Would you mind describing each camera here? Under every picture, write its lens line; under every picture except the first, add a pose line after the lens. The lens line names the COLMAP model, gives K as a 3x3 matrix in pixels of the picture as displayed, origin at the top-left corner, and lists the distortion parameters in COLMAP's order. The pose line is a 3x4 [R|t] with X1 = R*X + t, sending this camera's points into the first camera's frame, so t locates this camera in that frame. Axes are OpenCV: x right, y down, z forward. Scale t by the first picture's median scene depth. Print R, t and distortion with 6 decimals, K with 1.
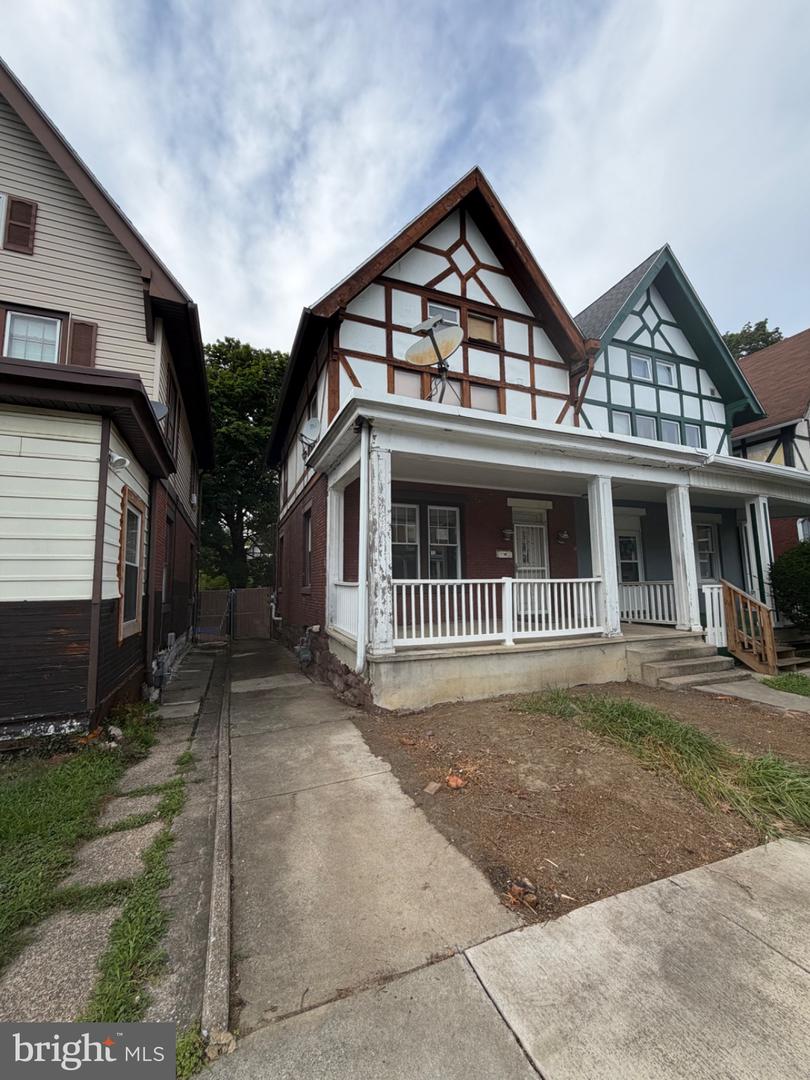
lens RADIAL K [[430.6, 0, 406.2], [0, 430.6, 538.6], [0, 0, 1]] dist [0.000805, -0.000290]
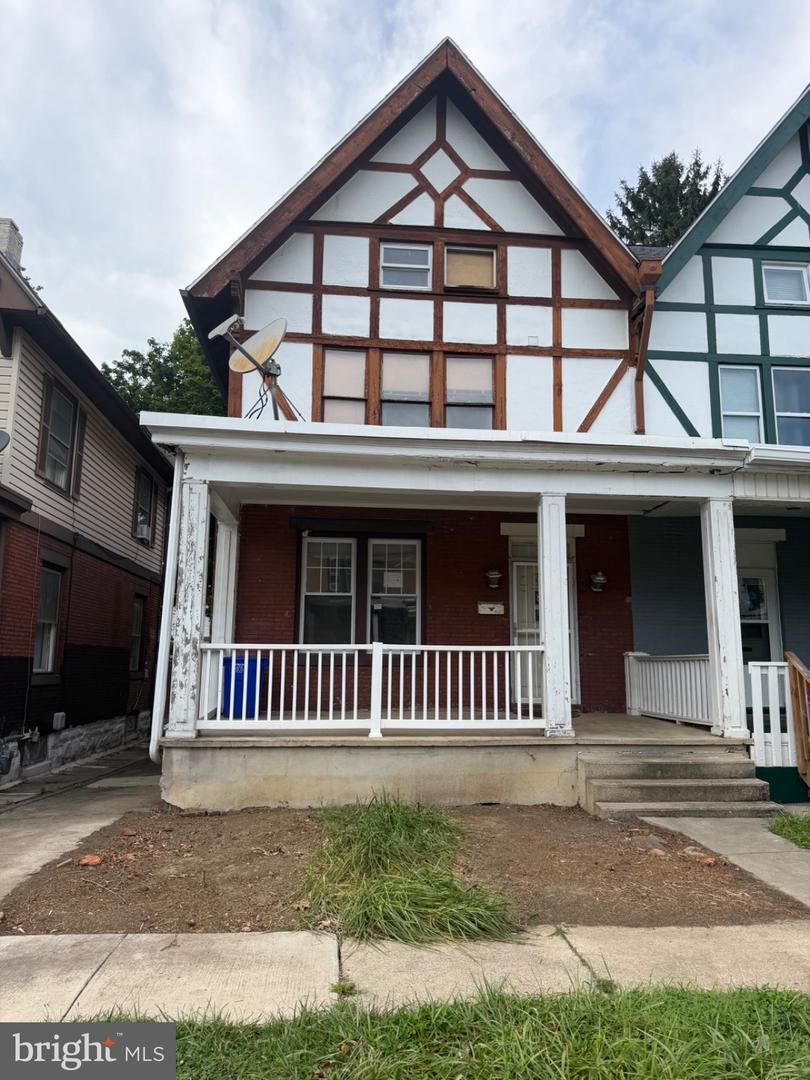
lens RADIAL K [[754.5, 0, 405.0], [0, 754.5, 540.0], [0, 0, 1]] dist [0.115739, -0.197568]
pose [[0.957821, -0.027200, -0.286075, 0.447936], [0.013223, 0.998628, -0.050675, -0.012145], [0.287060, 0.044755, 0.956866, -0.149745]]
